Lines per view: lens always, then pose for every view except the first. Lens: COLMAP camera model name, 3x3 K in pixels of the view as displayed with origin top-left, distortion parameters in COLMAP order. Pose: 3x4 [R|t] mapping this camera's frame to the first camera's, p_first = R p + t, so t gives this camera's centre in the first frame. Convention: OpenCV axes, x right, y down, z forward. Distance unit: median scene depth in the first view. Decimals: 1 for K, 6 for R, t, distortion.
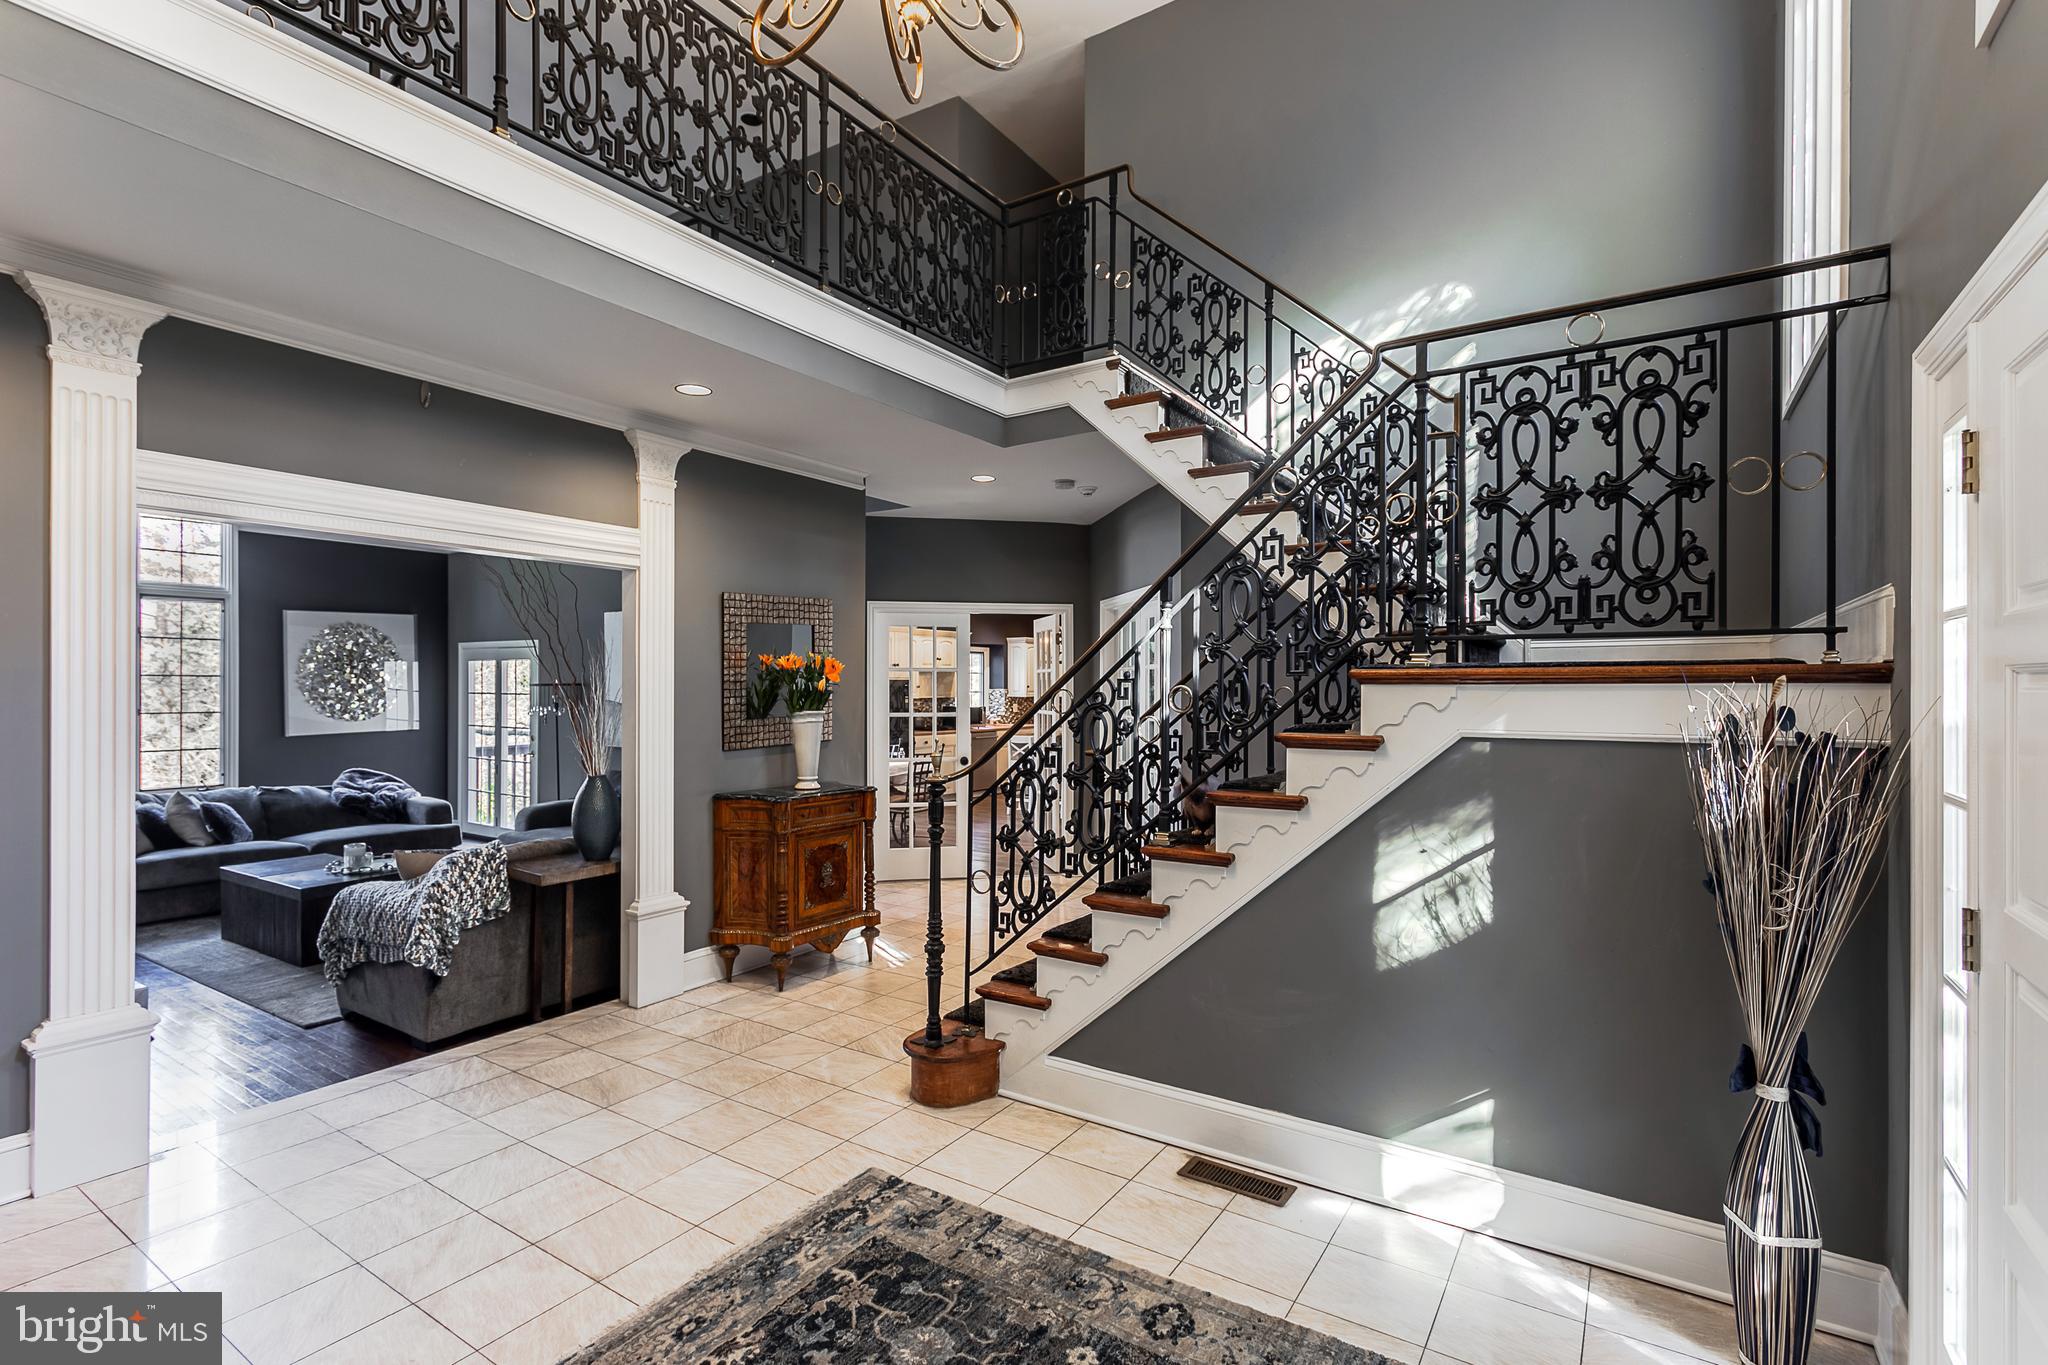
lens RADIAL K [[973.8, 0, 1024.0], [0, 973.8, 682.5], [0, 0, 1]] dist [-0.000818, -0.000007]
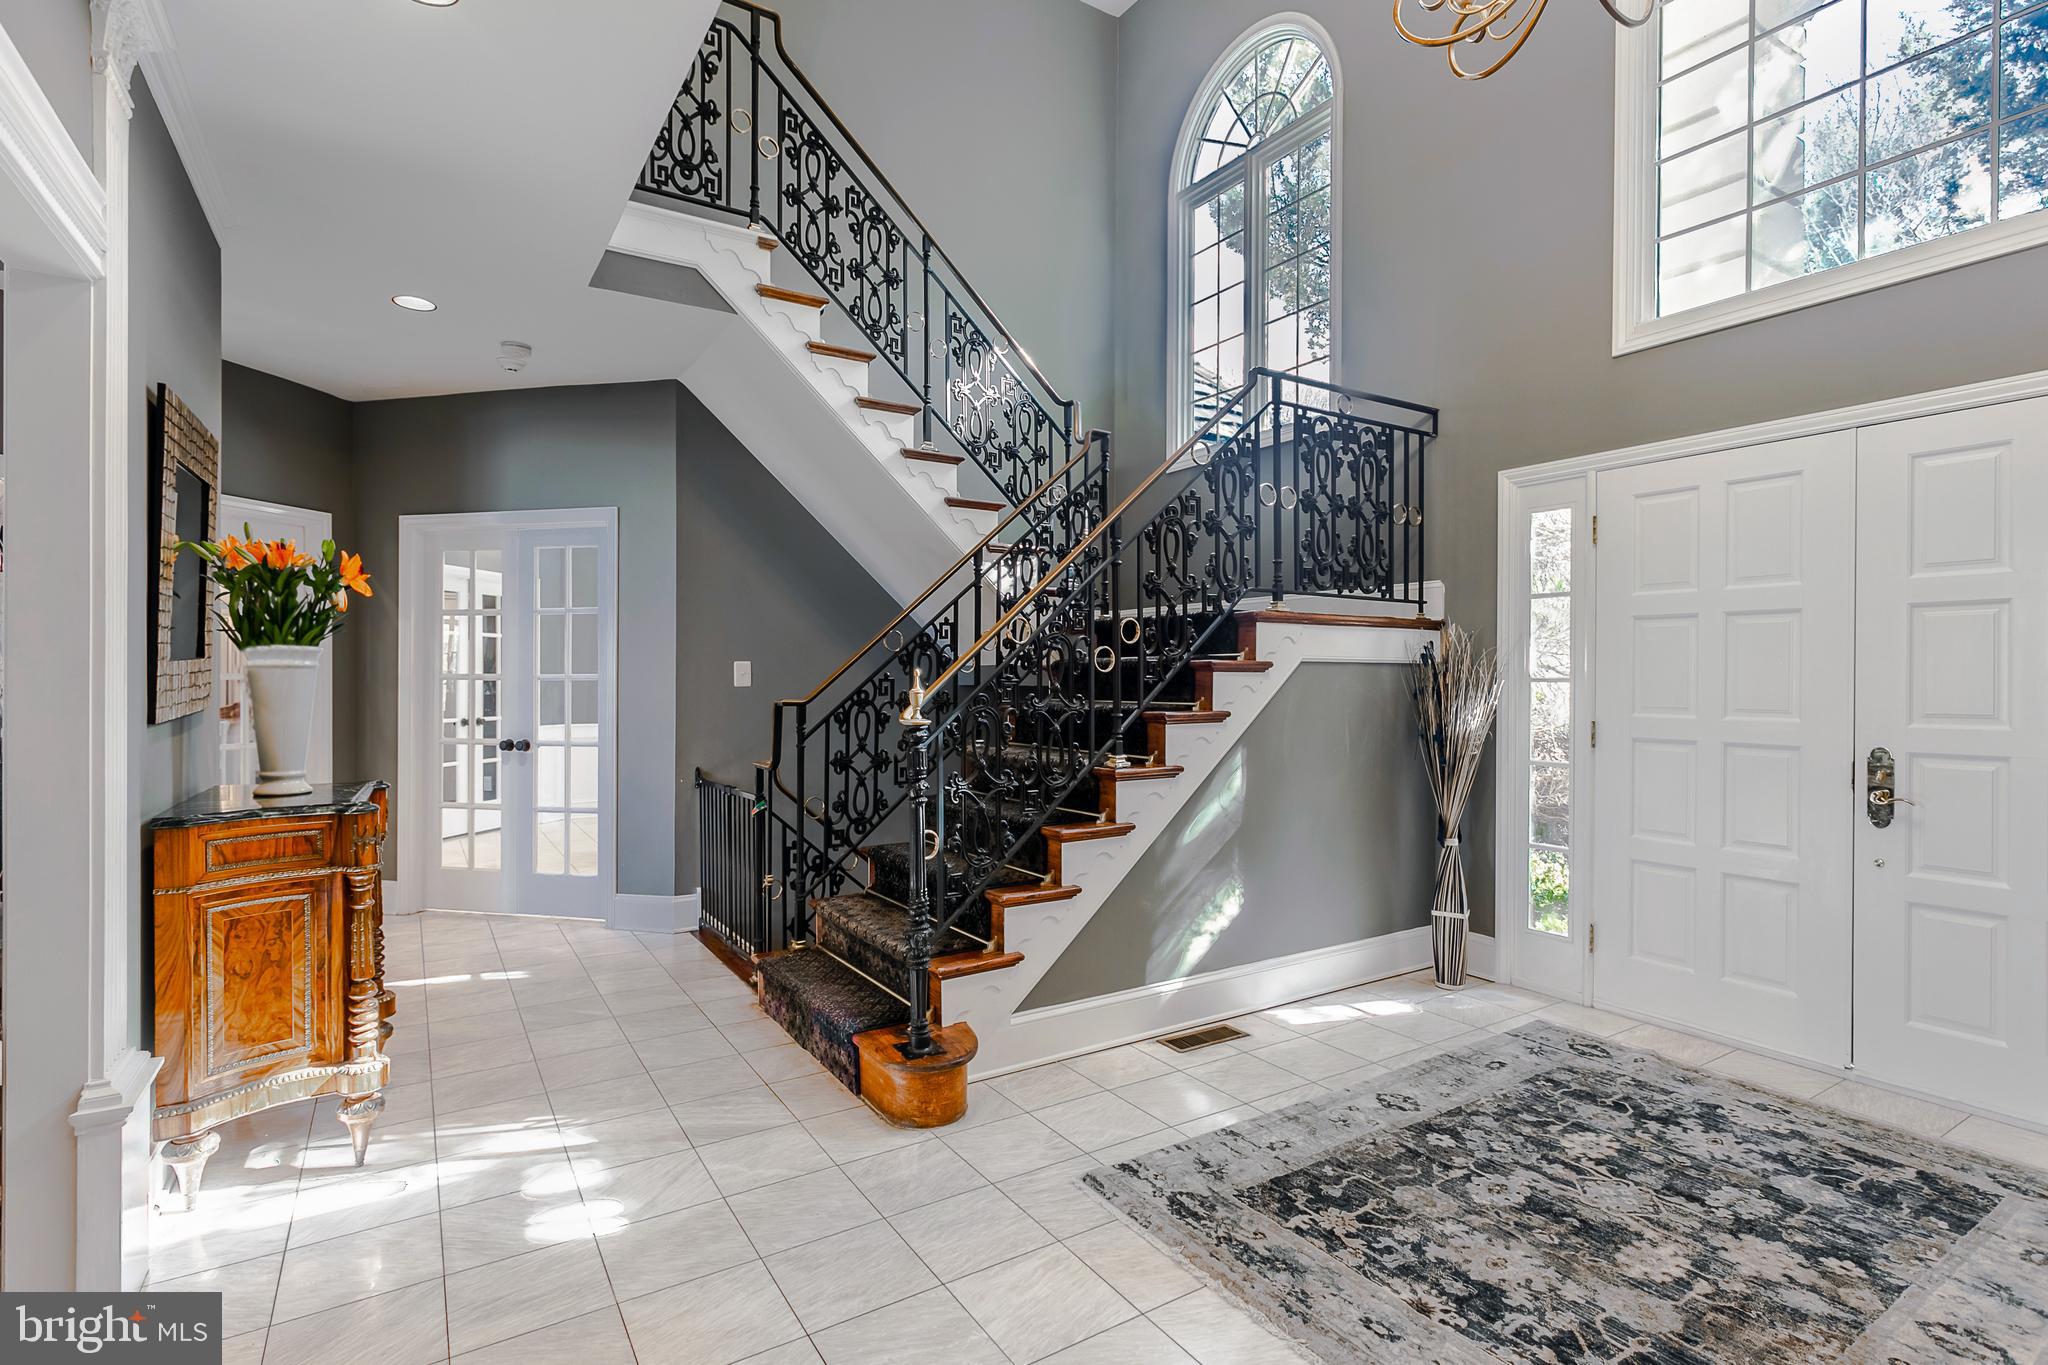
lens RADIAL K [[978.6, 0, 1024.0], [0, 978.6, 682.5], [0, 0, 1]] dist [-0.001545, -0.000180]
pose [[0.402382, -0.003571, 0.915465, -0.861013], [-0.006210, 0.999959, 0.006630, 0.066804], [-0.915451, -0.008353, 0.402344, 0.653608]]
